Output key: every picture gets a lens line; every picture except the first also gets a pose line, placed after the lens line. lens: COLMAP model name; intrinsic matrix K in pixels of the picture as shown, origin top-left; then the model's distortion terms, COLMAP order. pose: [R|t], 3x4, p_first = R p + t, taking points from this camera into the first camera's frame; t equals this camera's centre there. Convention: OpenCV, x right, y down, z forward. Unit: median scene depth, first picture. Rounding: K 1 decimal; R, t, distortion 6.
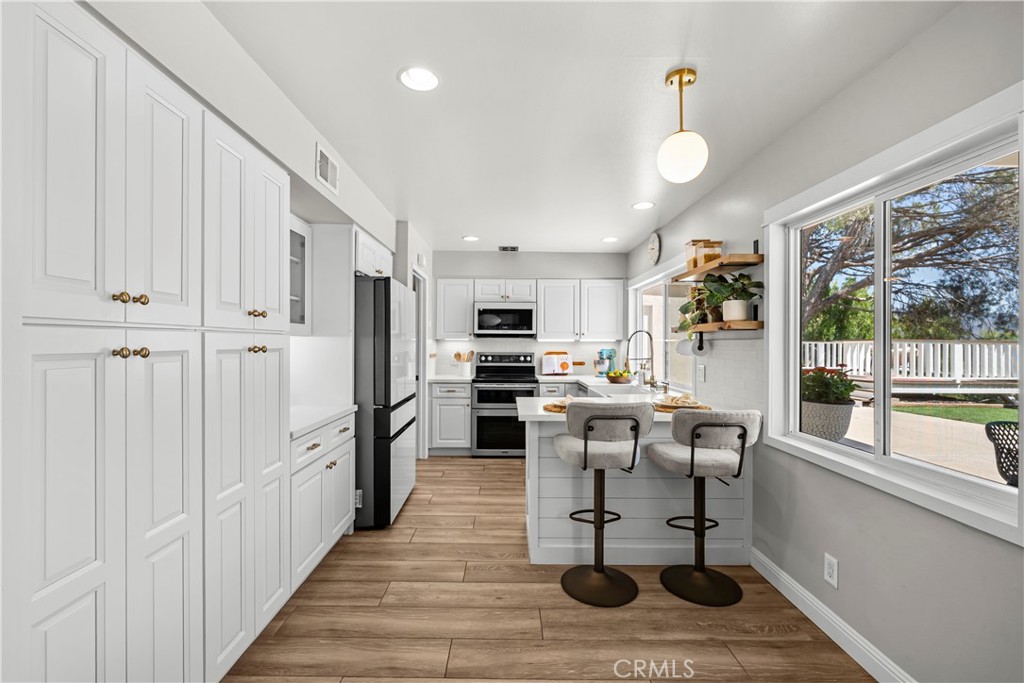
lens RADIAL K [[438.8, 0, 512.0], [0, 438.8, 341.5], [0, 0, 1]] dist [-0.000421, 0.000087]
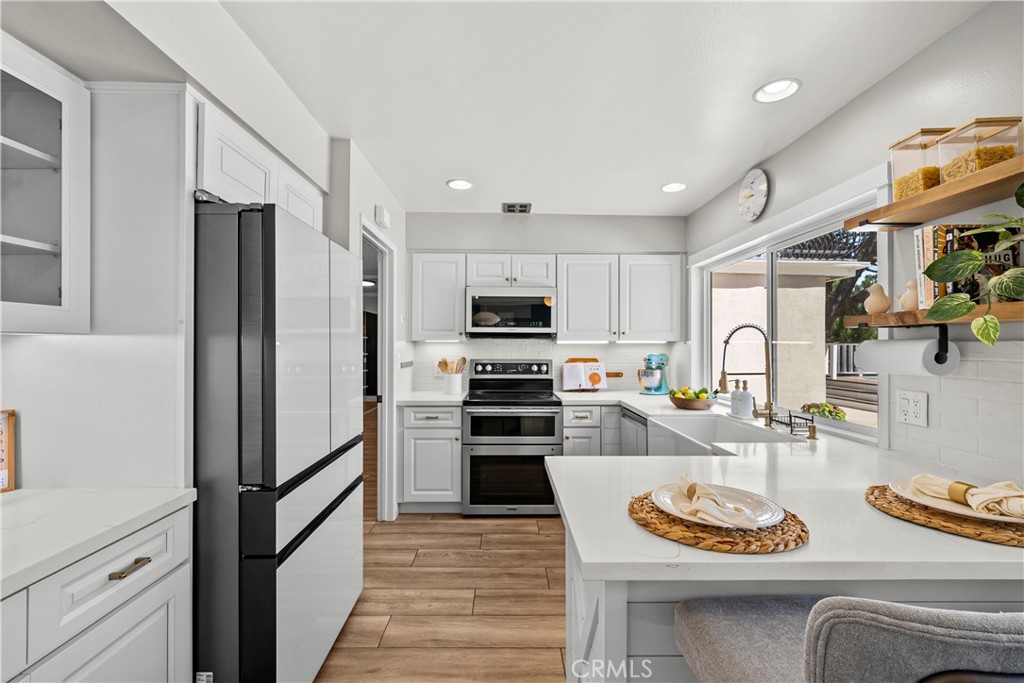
lens RADIAL K [[438.8, 0, 512.0], [0, 438.8, 341.5], [0, 0, 1]] dist [-0.000421, 0.000087]
pose [[0.999976, -0.001584, 0.006801, -0.020069], [0.001609, 0.999992, -0.003614, -0.001504], [-0.006795, 0.003624, 0.999970, 0.322728]]
